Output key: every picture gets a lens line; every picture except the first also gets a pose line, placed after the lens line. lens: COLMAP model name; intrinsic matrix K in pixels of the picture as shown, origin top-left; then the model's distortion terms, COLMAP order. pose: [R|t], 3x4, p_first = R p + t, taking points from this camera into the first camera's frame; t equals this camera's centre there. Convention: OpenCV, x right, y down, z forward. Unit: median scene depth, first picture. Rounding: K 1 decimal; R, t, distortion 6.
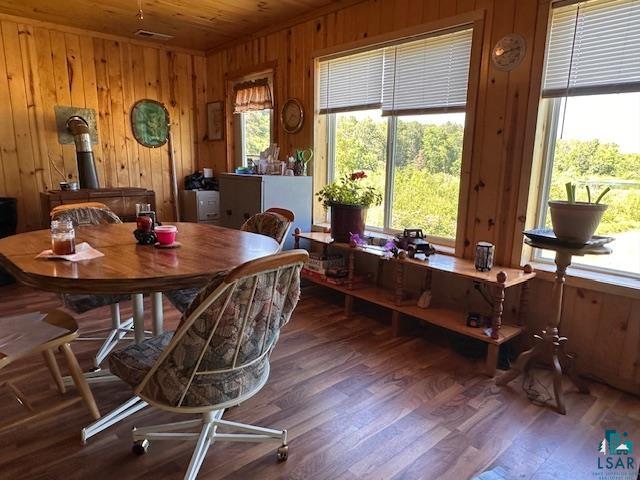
lens RADIAL K [[416.4, 0, 322.6], [0, 416.4, 242.2], [0, 0, 1]] dist [-0.006682, 0.007742]
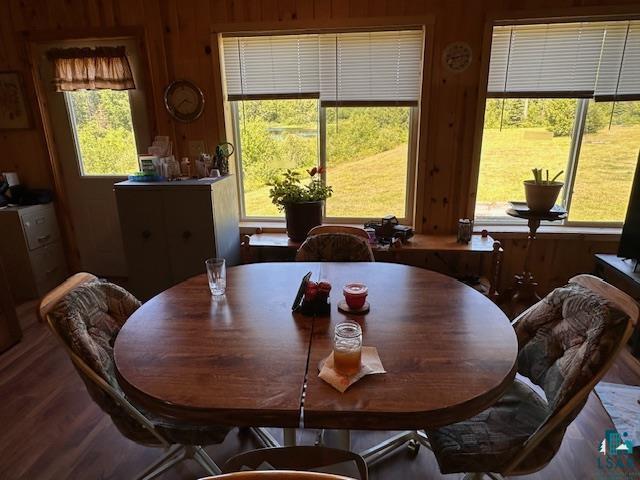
lens RADIAL K [[413.3, 0, 317.3], [0, 413.3, 241.6], [0, 0, 1]] dist [0.005547, -0.006816]
pose [[0.762708, -0.226865, 0.605648, -0.461029], [0.160644, 0.973564, 0.162377, -0.135486], [-0.626475, -0.026553, 0.778989, 0.214736]]
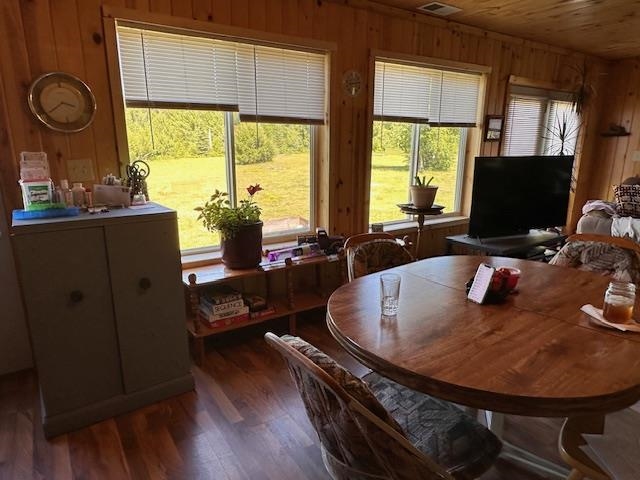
lens RADIAL K [[413.3, 0, 317.0], [0, 413.3, 242.5], [0, 0, 1]] dist [0.005547, -0.006816]
pose [[0.152630, -0.257961, 0.954023, -0.660625], [0.196659, 0.953956, 0.226480, -0.194981], [-0.968519, 0.153049, 0.196333, 0.621576]]
